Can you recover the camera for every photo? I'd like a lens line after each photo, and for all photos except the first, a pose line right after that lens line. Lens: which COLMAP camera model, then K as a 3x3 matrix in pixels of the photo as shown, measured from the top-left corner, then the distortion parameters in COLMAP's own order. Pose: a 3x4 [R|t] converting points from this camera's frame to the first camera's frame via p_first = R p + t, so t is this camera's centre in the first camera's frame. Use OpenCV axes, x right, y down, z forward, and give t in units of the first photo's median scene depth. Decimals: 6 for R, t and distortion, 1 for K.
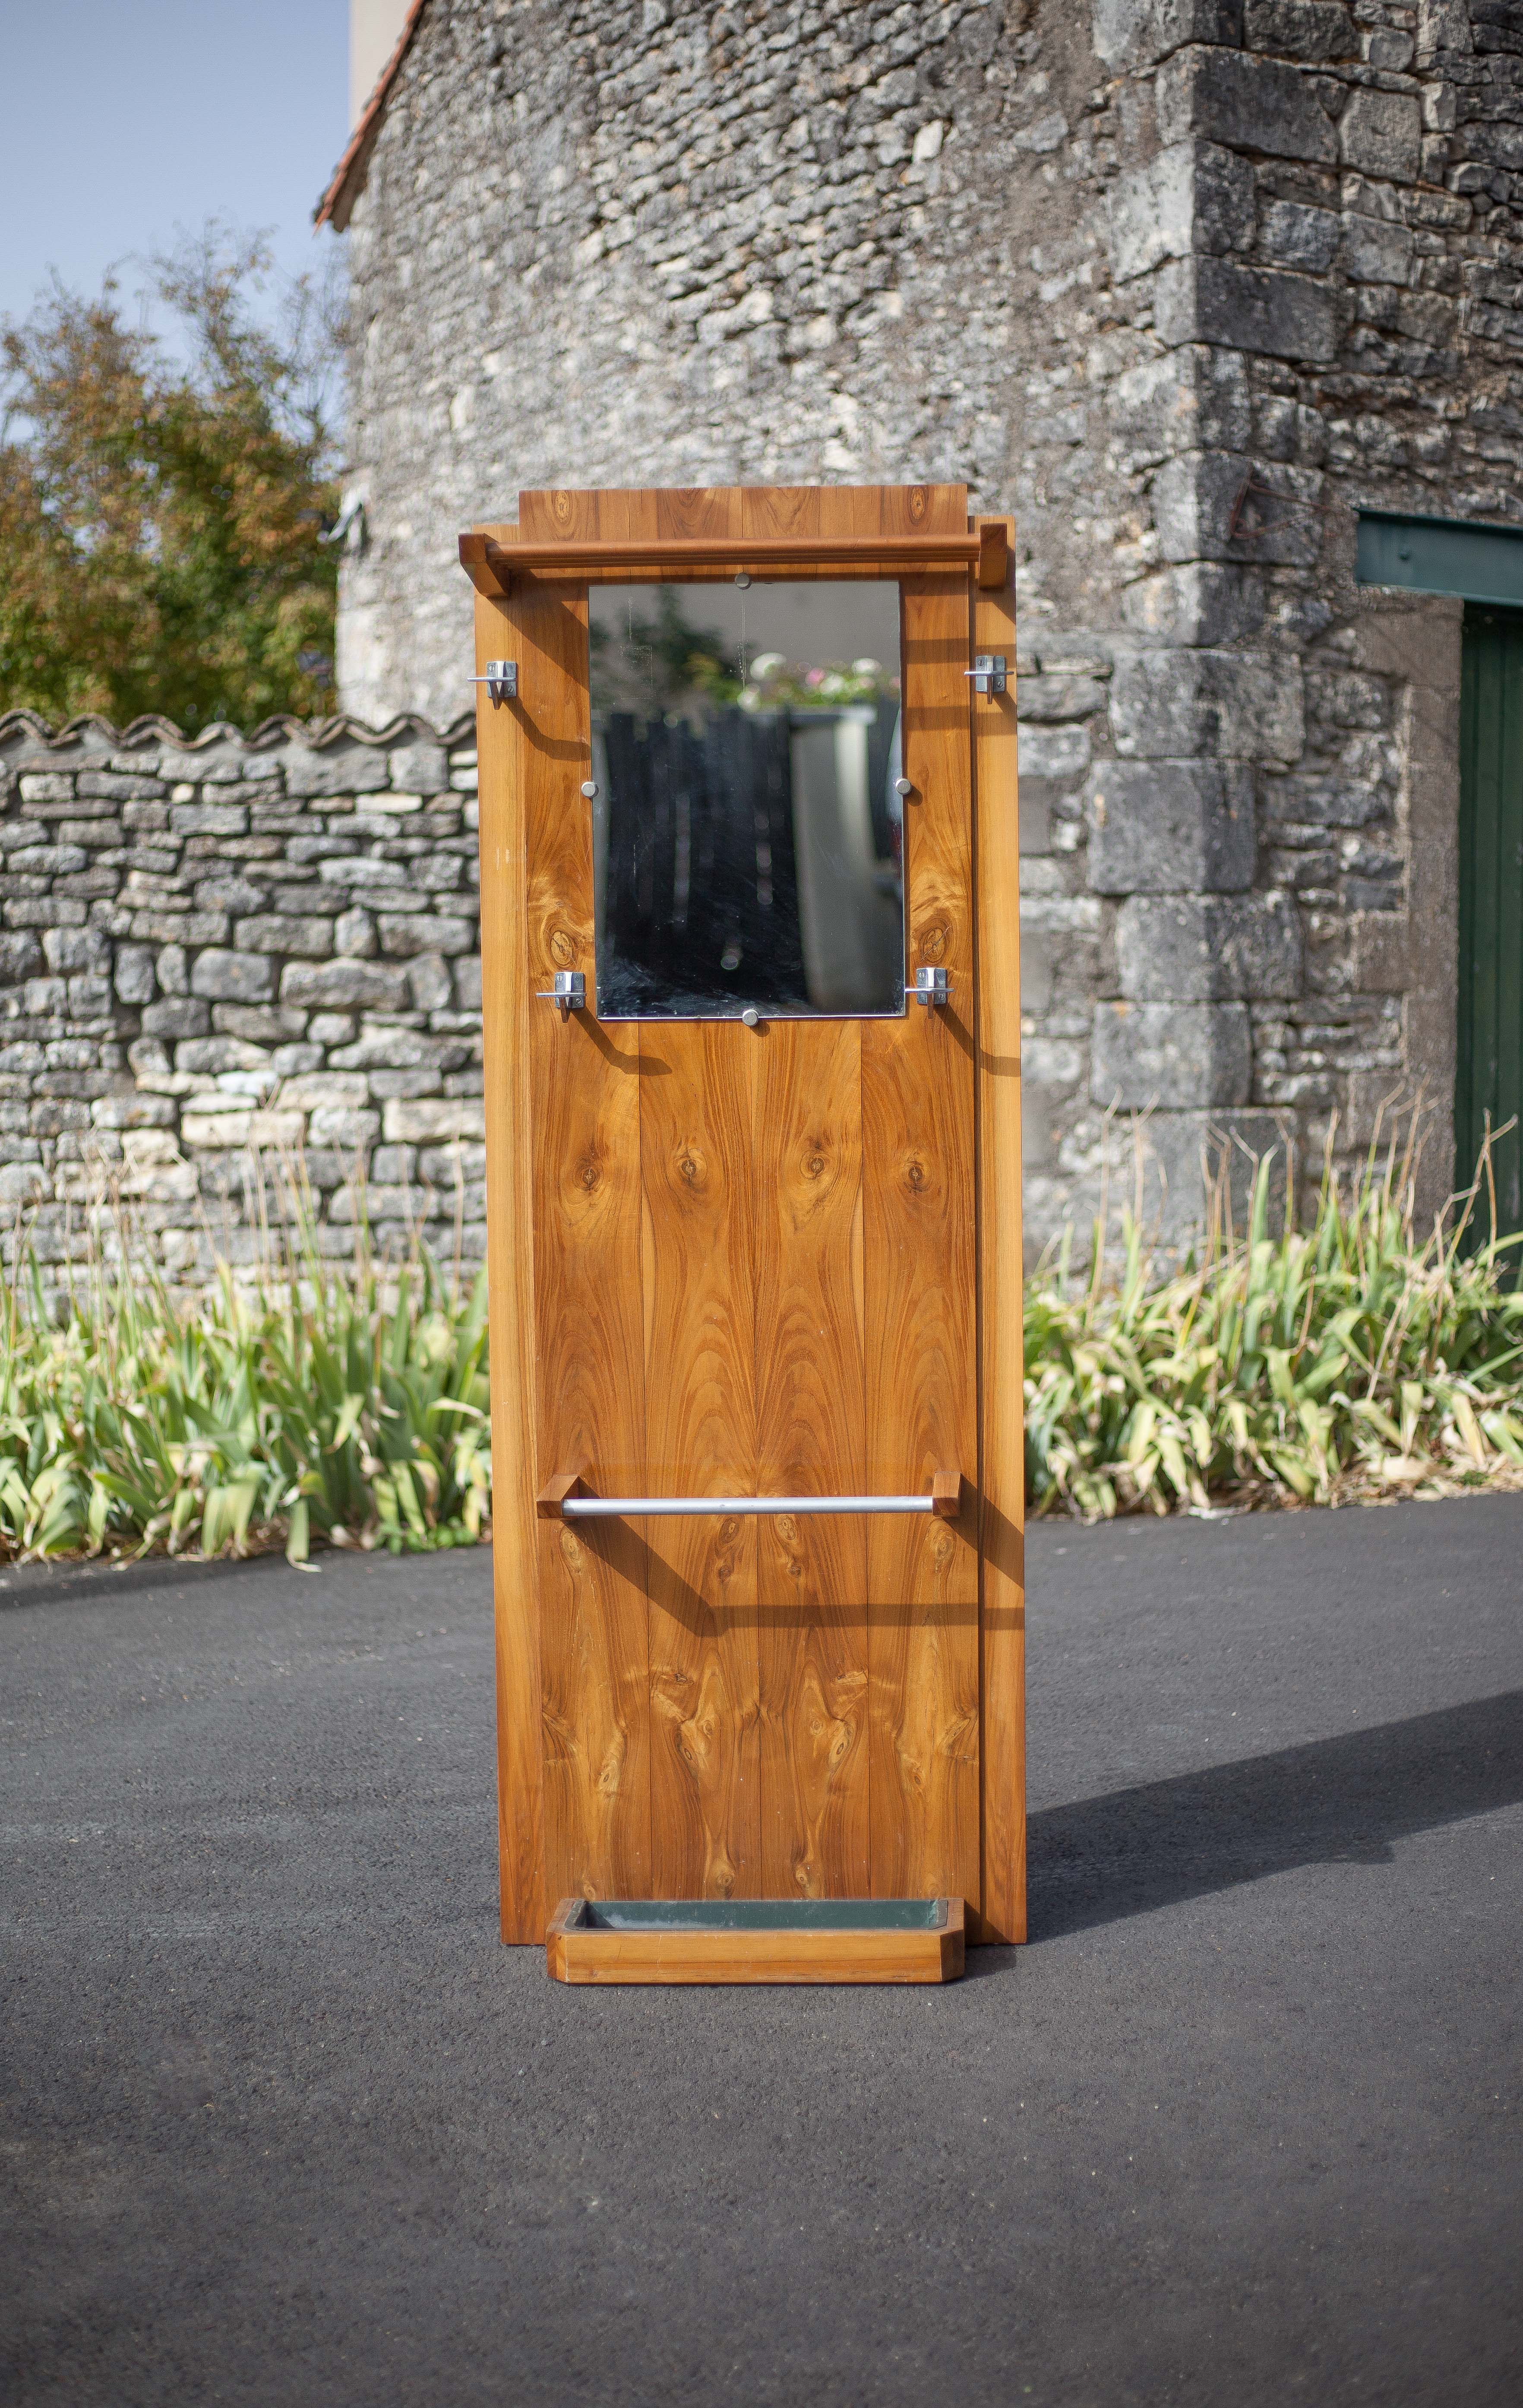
lens RADIAL K [[3429.4, 0, 851.6], [0, 3429.4, 1199.6], [0, 0, 1]] dist [-0.091322, -0.037282]
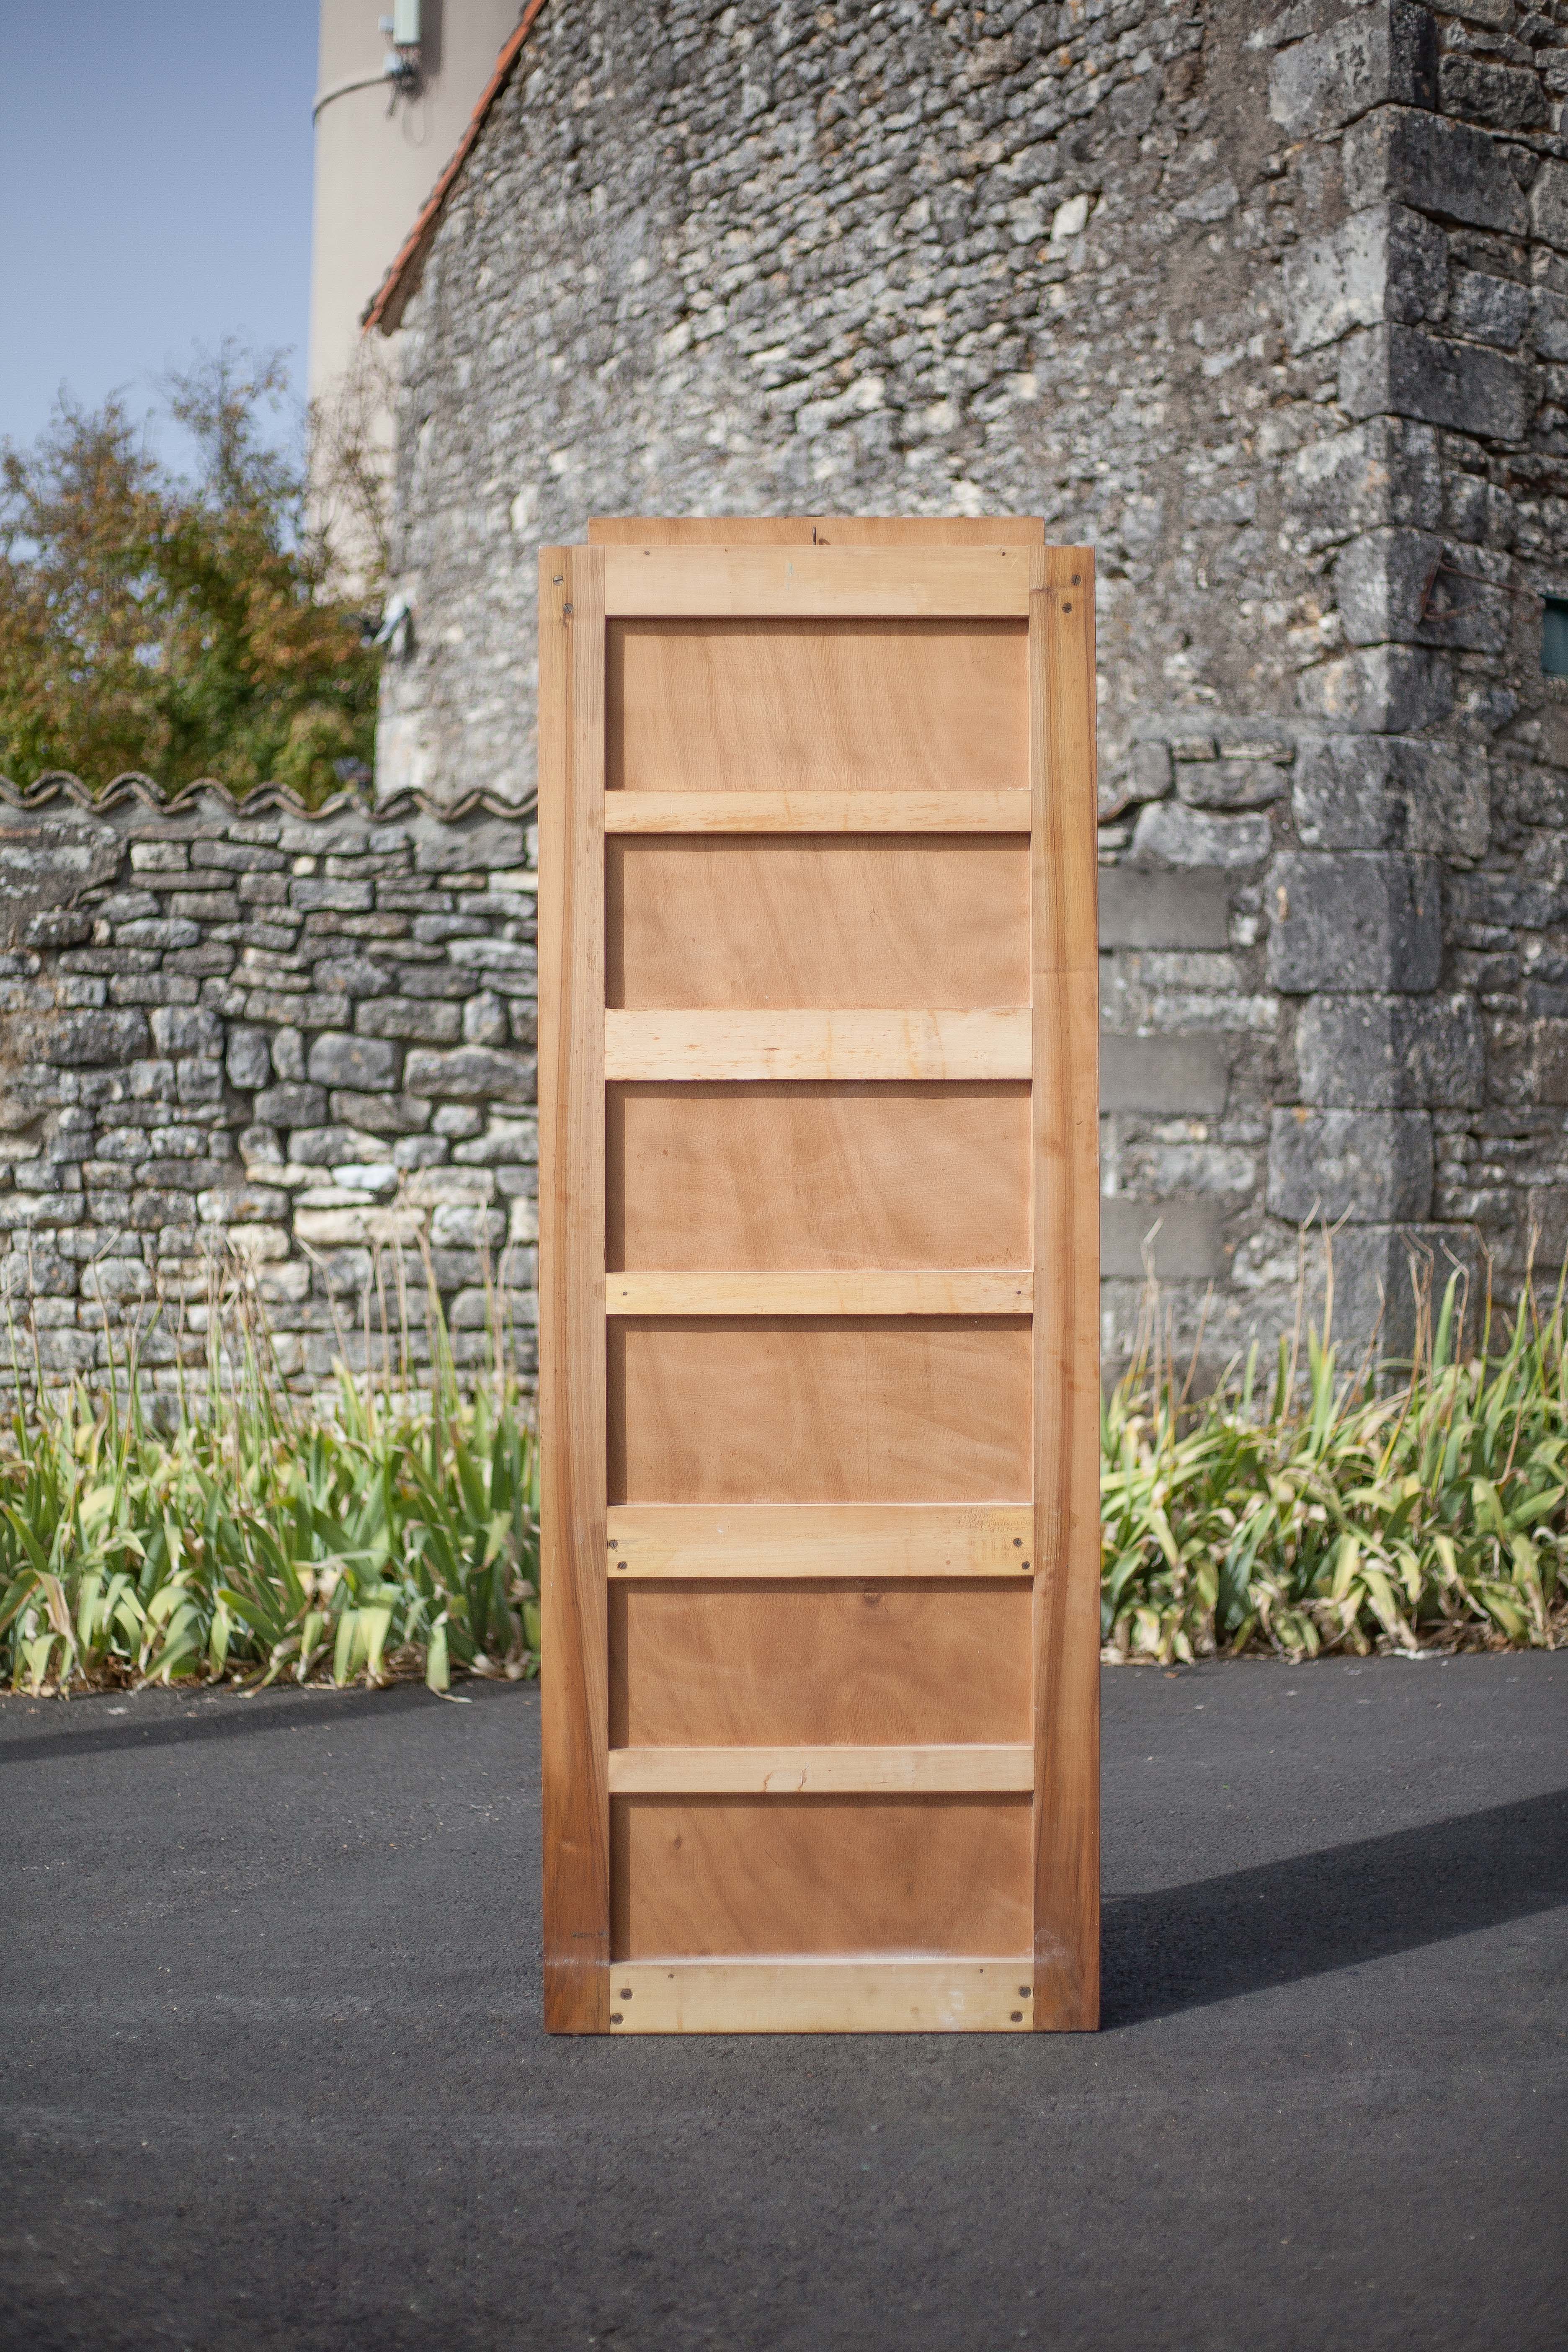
lens RADIAL K [[3329.5, 0, 784.0], [0, 3329.5, 1176.0], [0, 0, 1]] dist [-0.088089, -0.057479]
pose [[0.999793, 0.018277, 0.008924, -0.070470], [-0.017801, 0.998552, -0.050768, 0.009824], [-0.009839, 0.050599, 0.998671, 0.091878]]
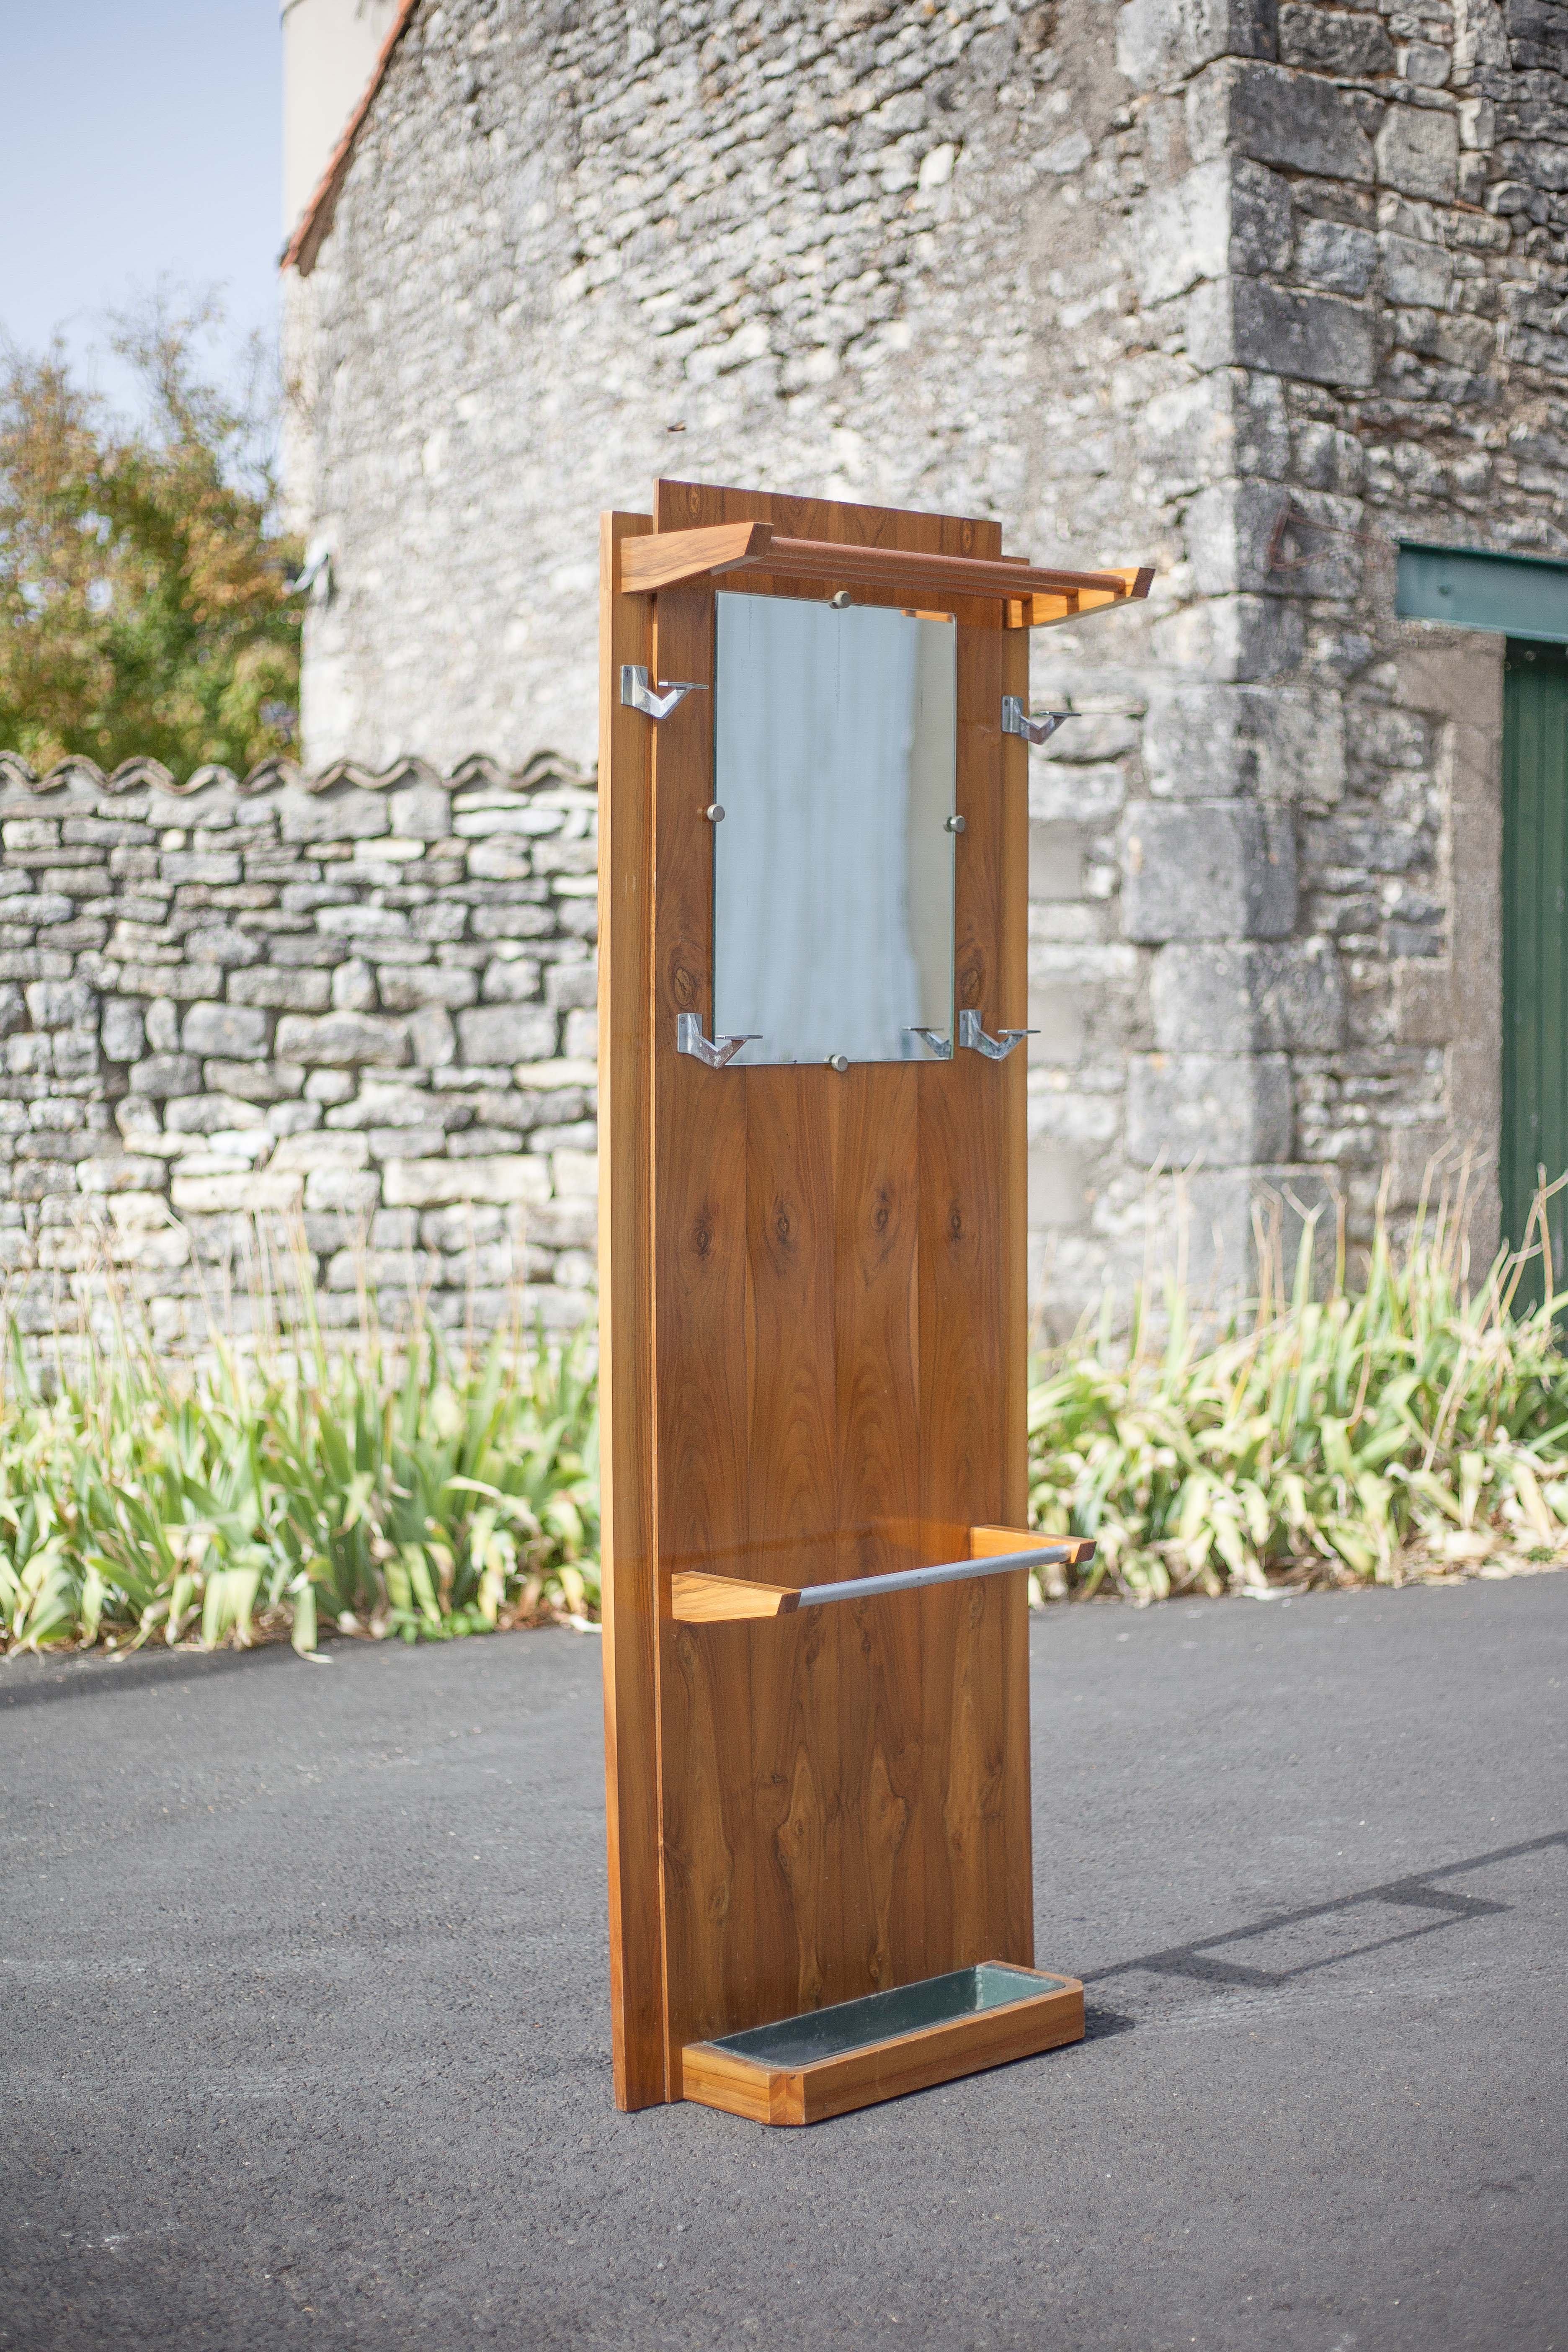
lens RADIAL K [[3397.7, 0, 784.0], [0, 3397.7, 1176.0], [0, 0, 1]] dist [-0.086799, -0.076574]
pose [[0.999987, -0.004476, 0.002340, -0.027802], [0.004532, 0.999700, -0.024084, -0.001719], [-0.002232, 0.024094, 0.999707, 0.056059]]
